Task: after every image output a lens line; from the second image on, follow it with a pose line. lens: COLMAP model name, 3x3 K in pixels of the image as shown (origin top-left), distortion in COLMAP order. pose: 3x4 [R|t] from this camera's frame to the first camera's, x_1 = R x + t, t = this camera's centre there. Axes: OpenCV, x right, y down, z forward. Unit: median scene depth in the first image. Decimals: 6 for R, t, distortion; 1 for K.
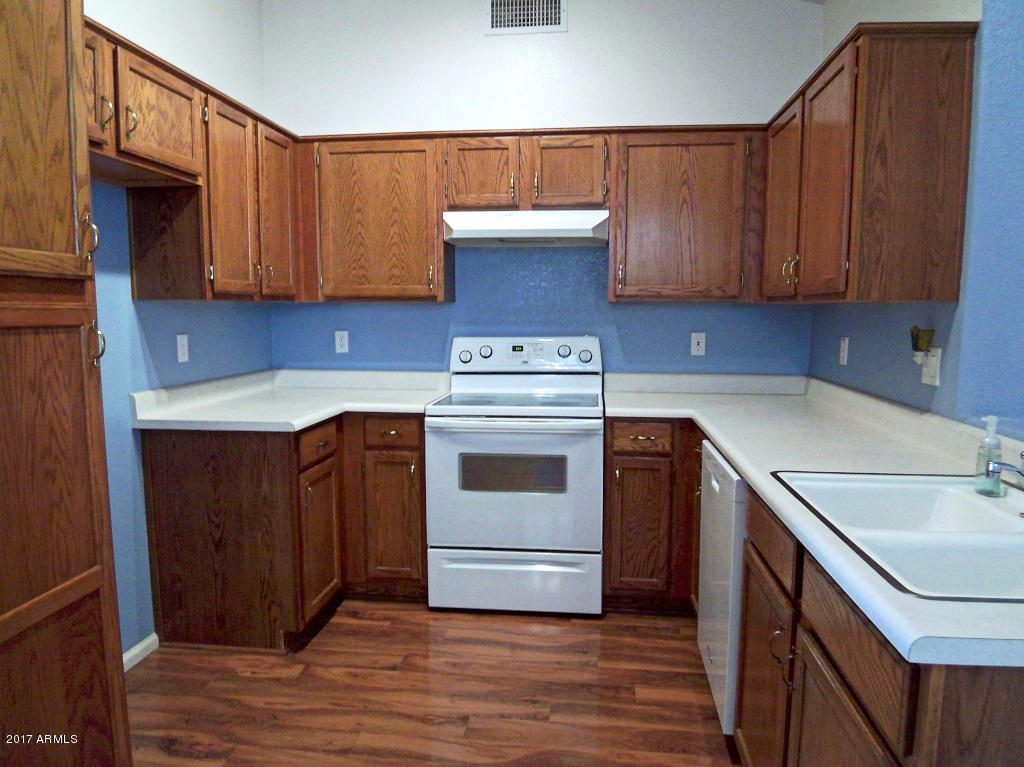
lens RADIAL K [[687.7, 0, 512.0], [0, 687.7, 383.5], [0, 0, 1]] dist [-0.029280, -0.030387]
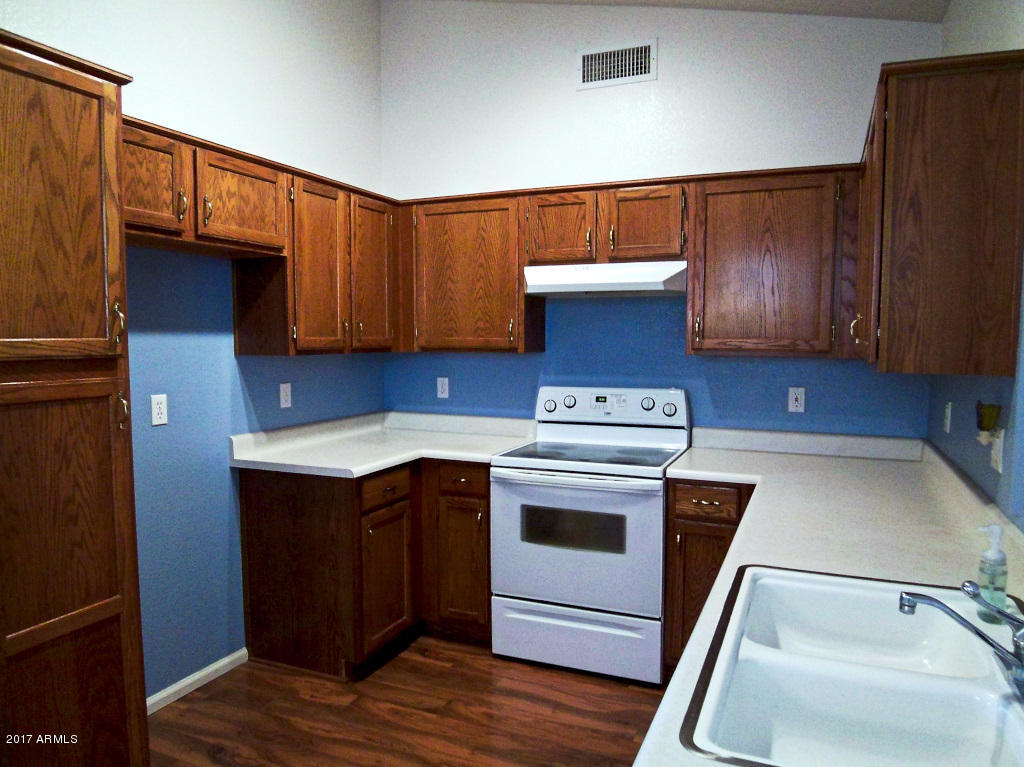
lens RADIAL K [[687.7, 0, 512.0], [0, 687.7, 383.5], [0, 0, 1]] dist [-0.029280, -0.030387]
pose [[0.959847, 0.019756, -0.279829, 0.193770], [-0.030745, 0.998917, -0.034934, -0.042625], [0.278836, 0.042134, 0.959414, 0.014721]]
